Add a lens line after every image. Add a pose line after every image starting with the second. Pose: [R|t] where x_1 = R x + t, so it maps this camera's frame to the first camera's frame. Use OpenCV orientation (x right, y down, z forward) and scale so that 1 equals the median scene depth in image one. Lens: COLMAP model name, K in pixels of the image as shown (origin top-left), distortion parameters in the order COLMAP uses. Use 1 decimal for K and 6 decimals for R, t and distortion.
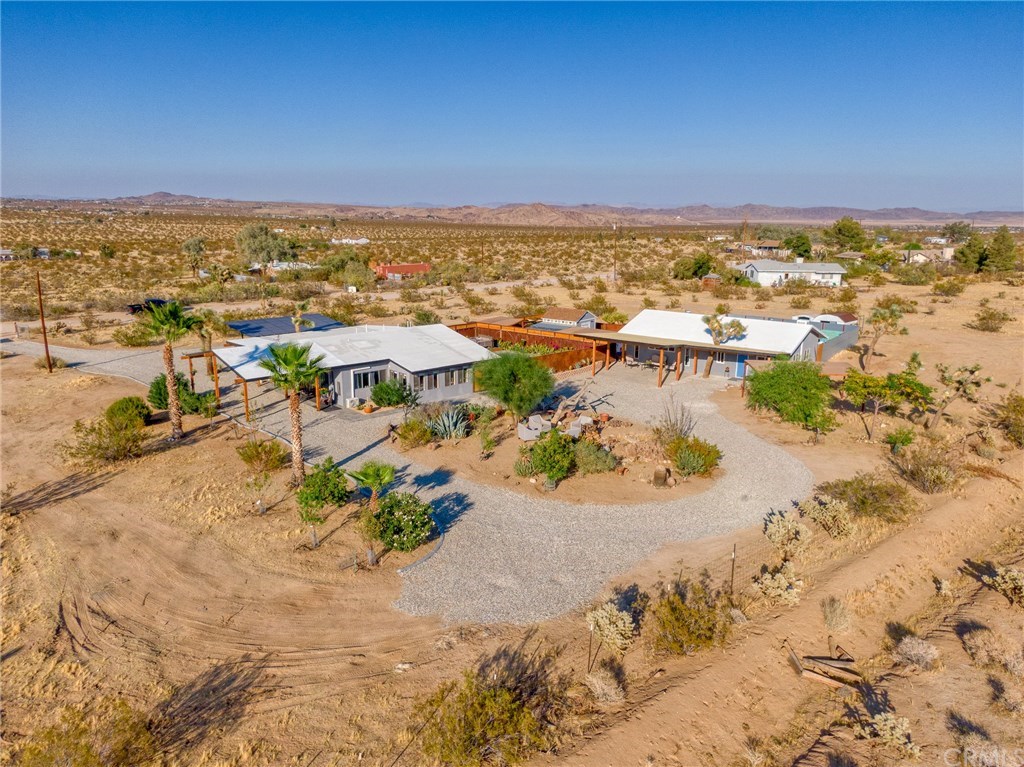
lens RADIAL K [[737.7, 0, 512.0], [0, 737.7, 383.5], [0, 0, 1]] dist [0.089009, -0.127973]
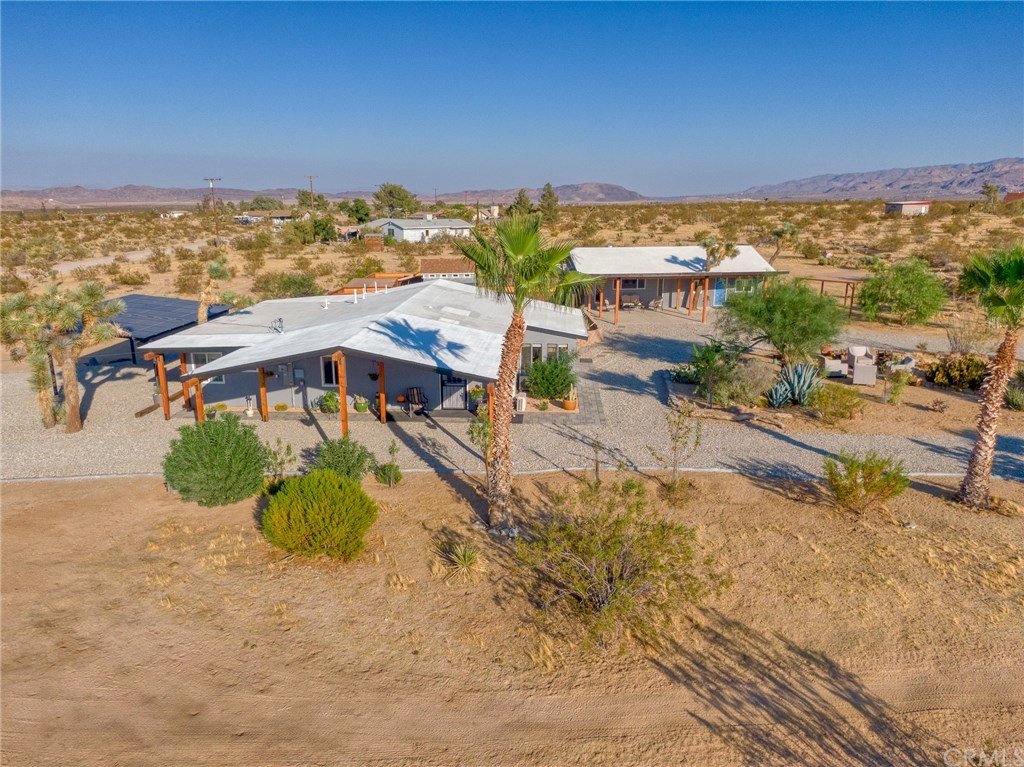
lens RADIAL K [[737.7, 0, 512.0], [0, 737.7, 383.5], [0, 0, 1]] dist [0.089009, -0.127973]
pose [[0.720648, -0.185380, 0.668058, -0.239144], [0.170097, 0.981414, 0.088846, -0.016948], [-0.672112, 0.049608, 0.738786, 0.216452]]
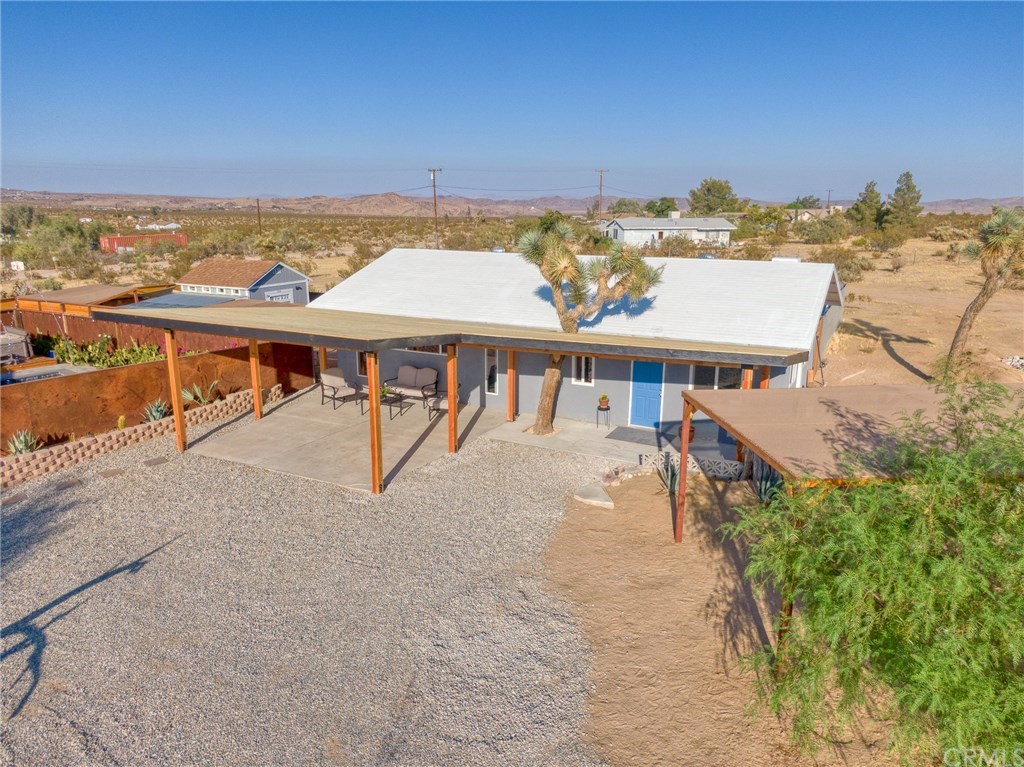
lens RADIAL K [[737.7, 0, 512.0], [0, 737.7, 383.5], [0, 0, 1]] dist [0.089009, -0.127973]
pose [[0.982461, -0.049683, 0.179726, 0.085979], [0.047861, 0.998749, 0.014465, -0.015804], [-0.180220, -0.005609, 0.983610, 0.307749]]
